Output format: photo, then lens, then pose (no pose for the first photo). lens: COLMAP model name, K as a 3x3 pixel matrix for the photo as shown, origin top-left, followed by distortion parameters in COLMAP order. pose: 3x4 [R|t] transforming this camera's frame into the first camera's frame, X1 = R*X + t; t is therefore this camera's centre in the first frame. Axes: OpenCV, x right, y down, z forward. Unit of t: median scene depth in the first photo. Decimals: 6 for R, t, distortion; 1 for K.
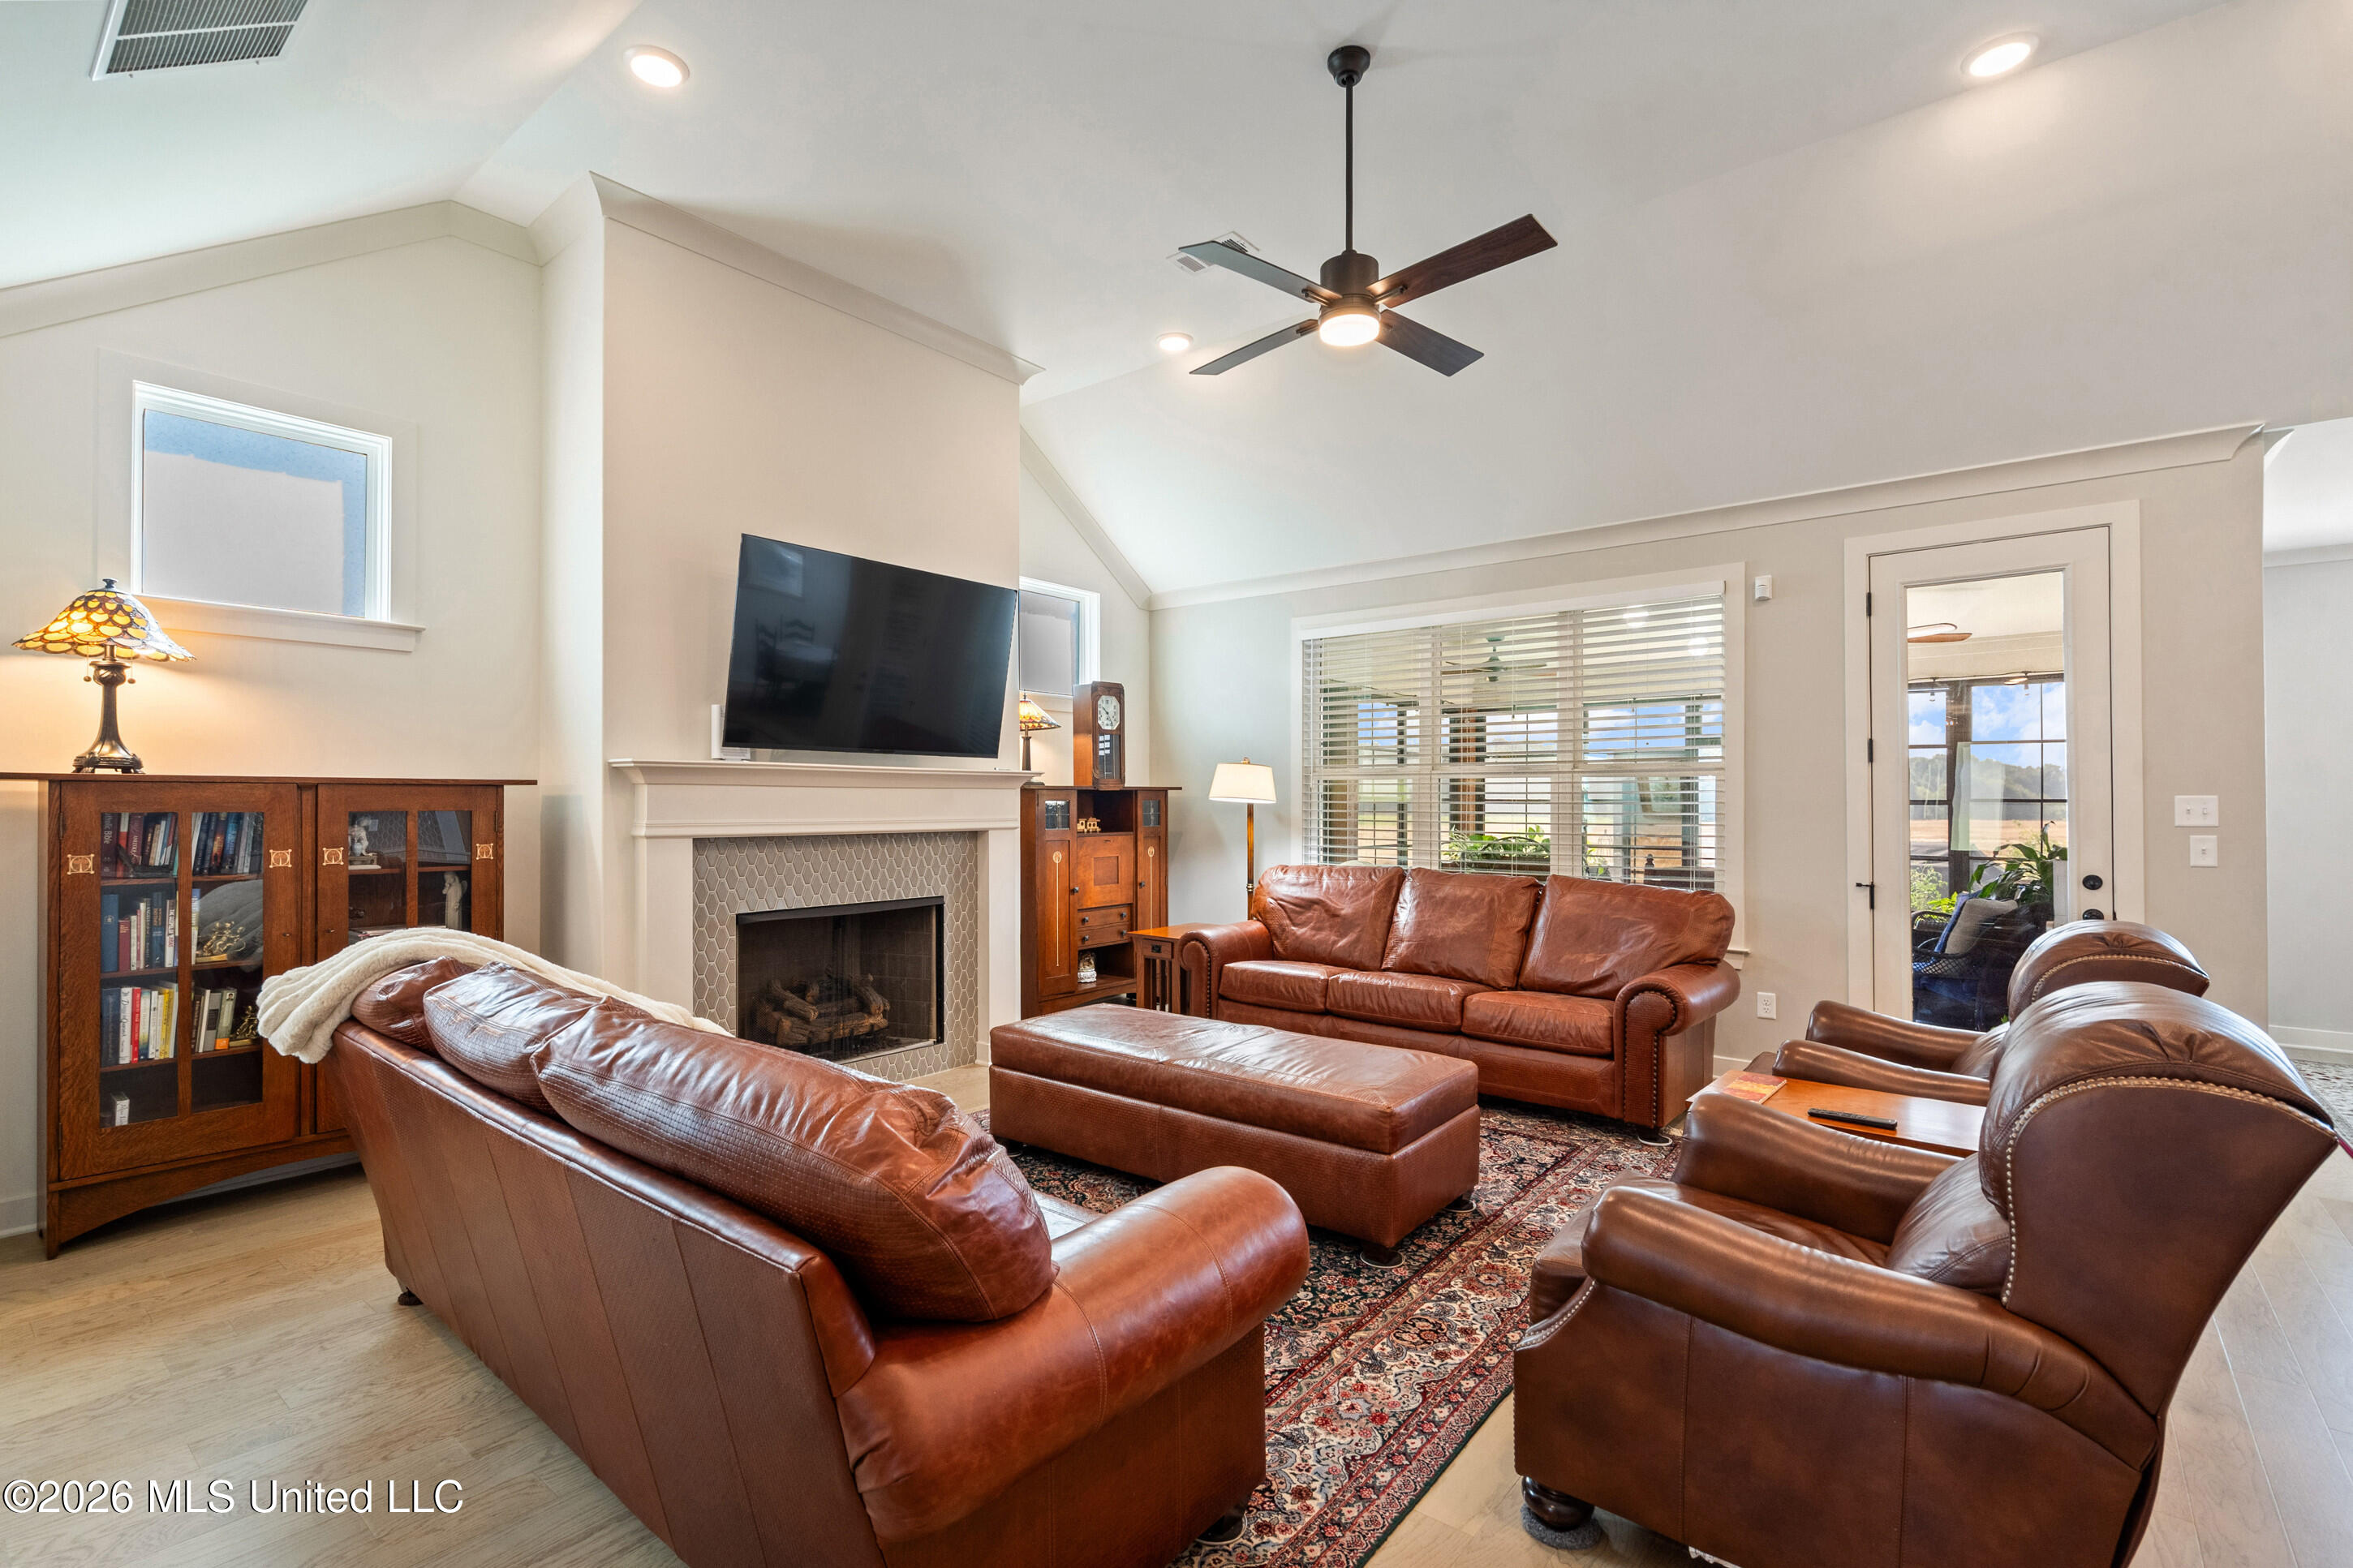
lens RADIAL K [[1093.3, 0, 1114.2], [0, 1093.3, 792.3], [0, 0, 1]] dist [-0.000380, 0.000052]
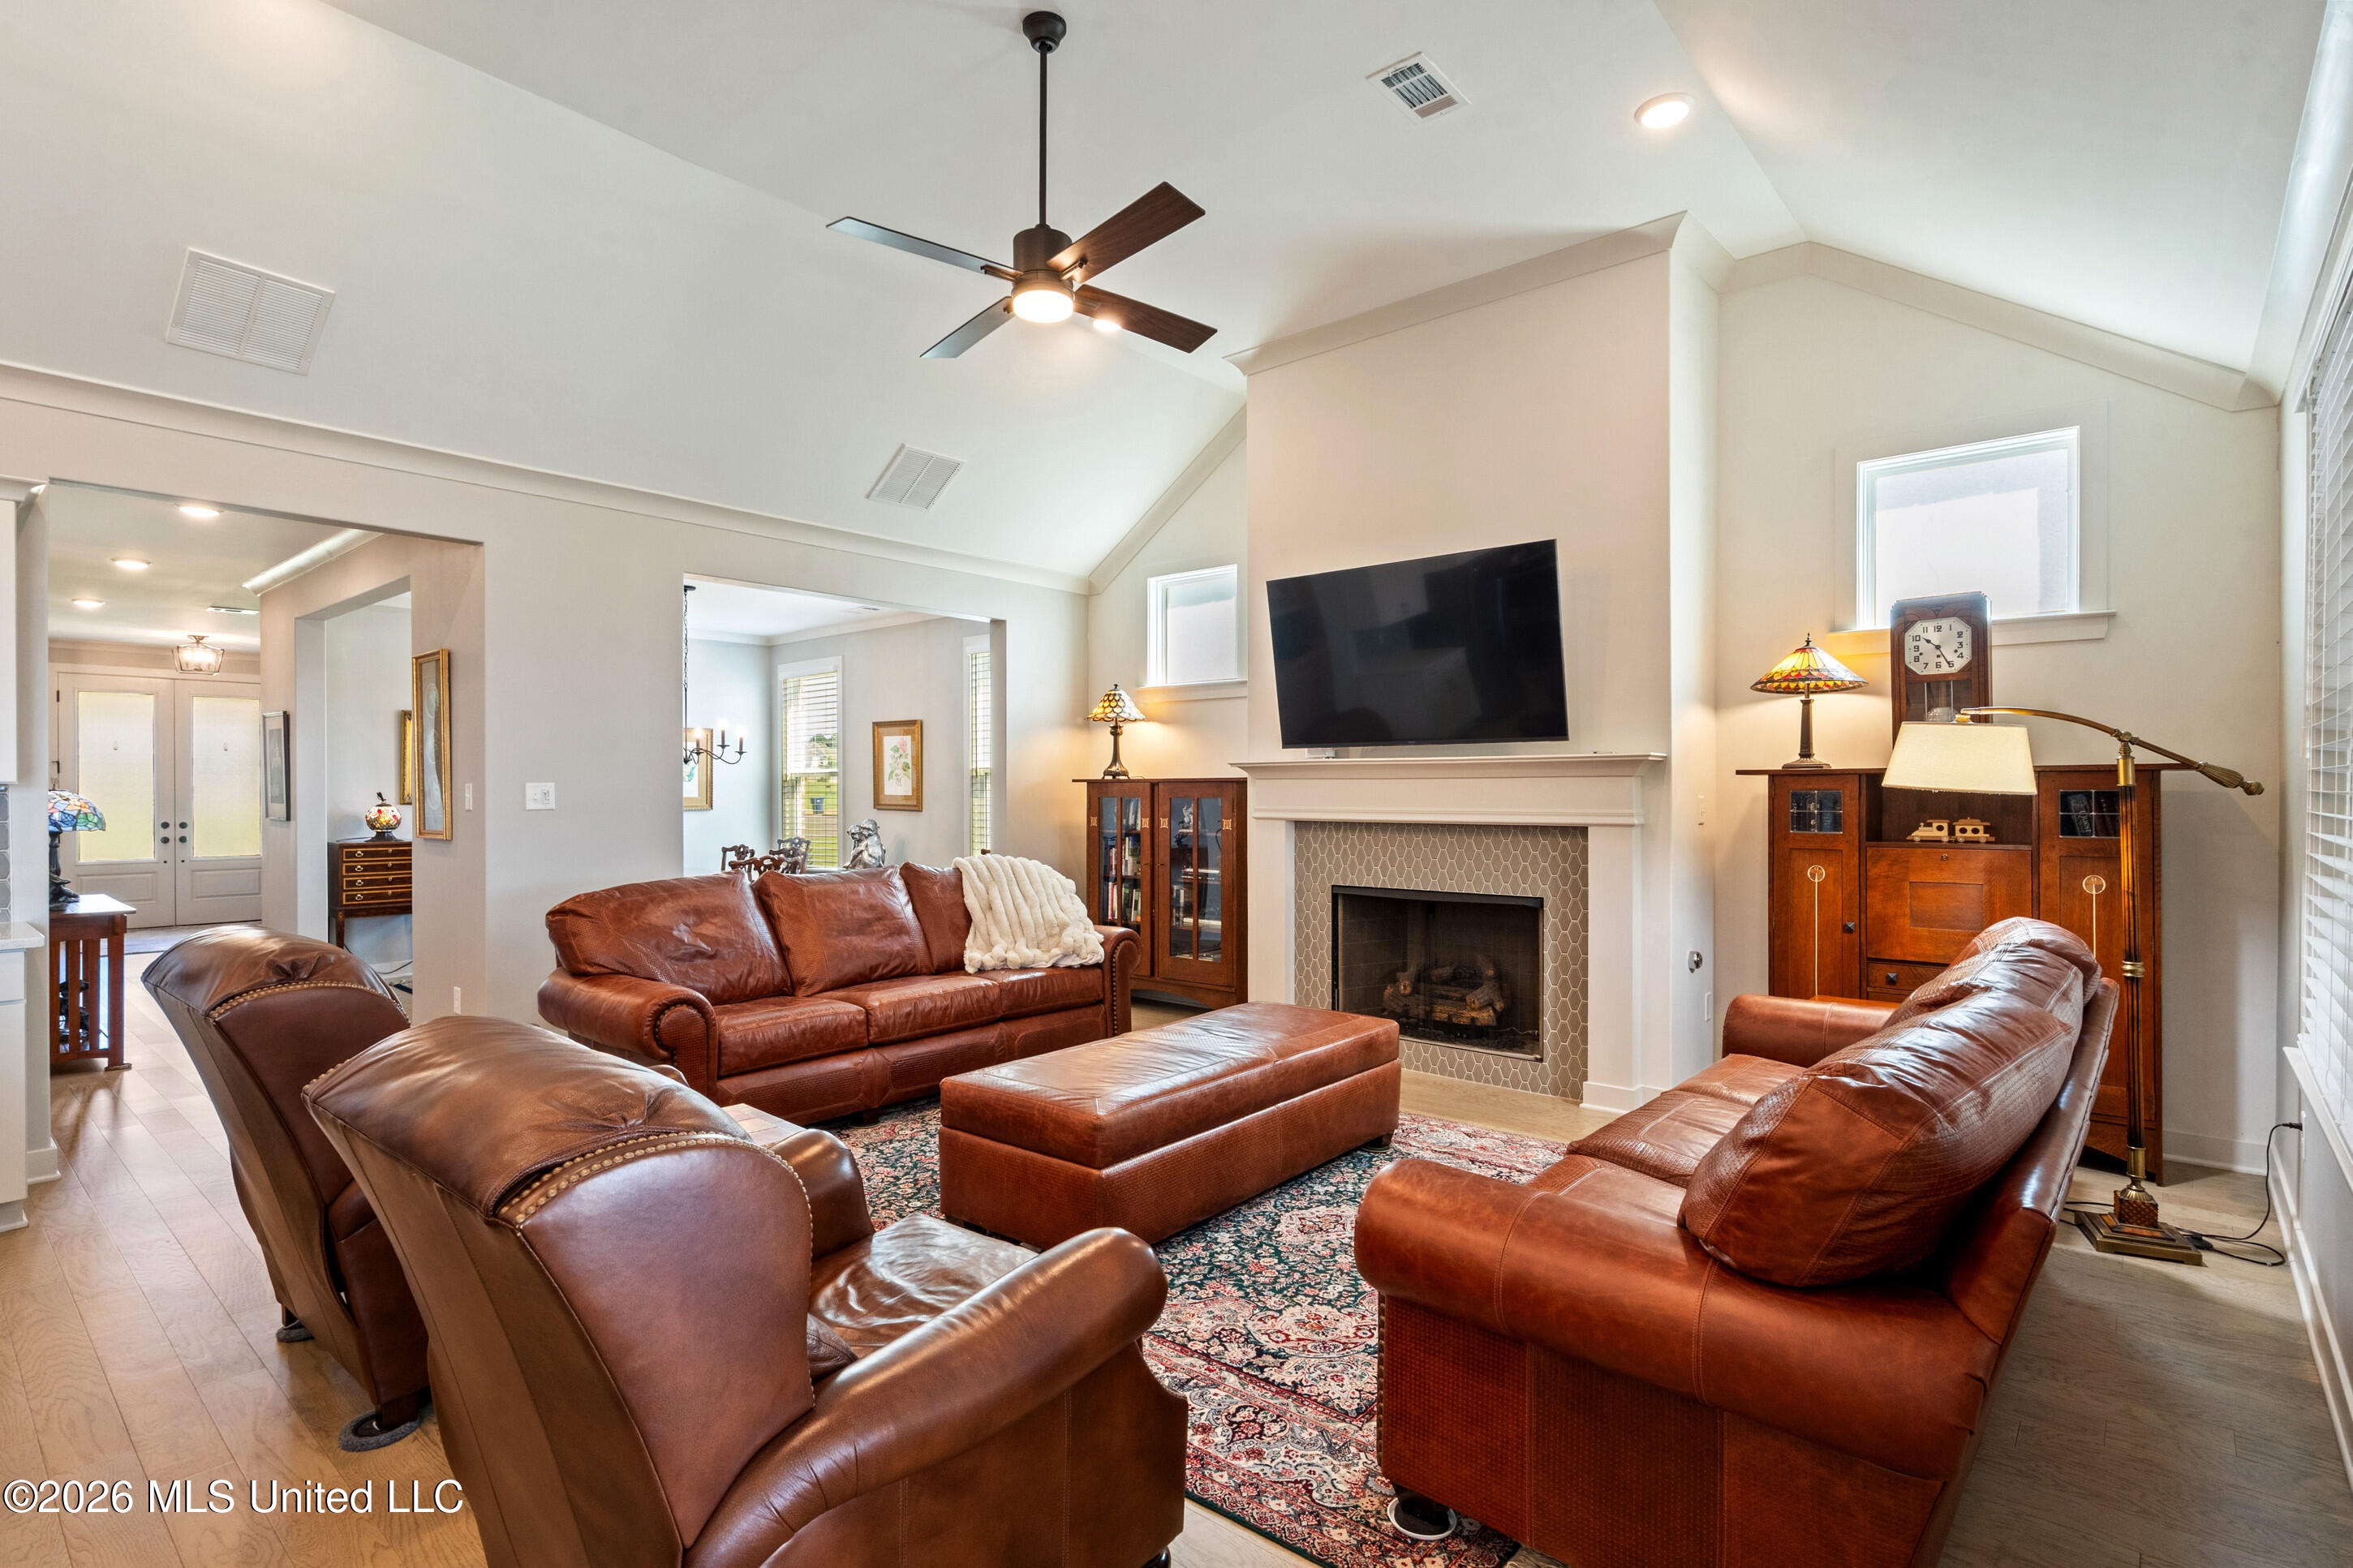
lens RADIAL K [[1126.1, 0, 1178.8], [0, 1126.1, 793.8], [0, 0, 1]] dist [0.000370, -0.000003]
pose [[-0.000498, 0.002347, -0.999997, 0.949385], [0.010053, 0.999947, 0.002342, 0.006039], [0.999949, -0.010051, -0.000522, 0.873160]]
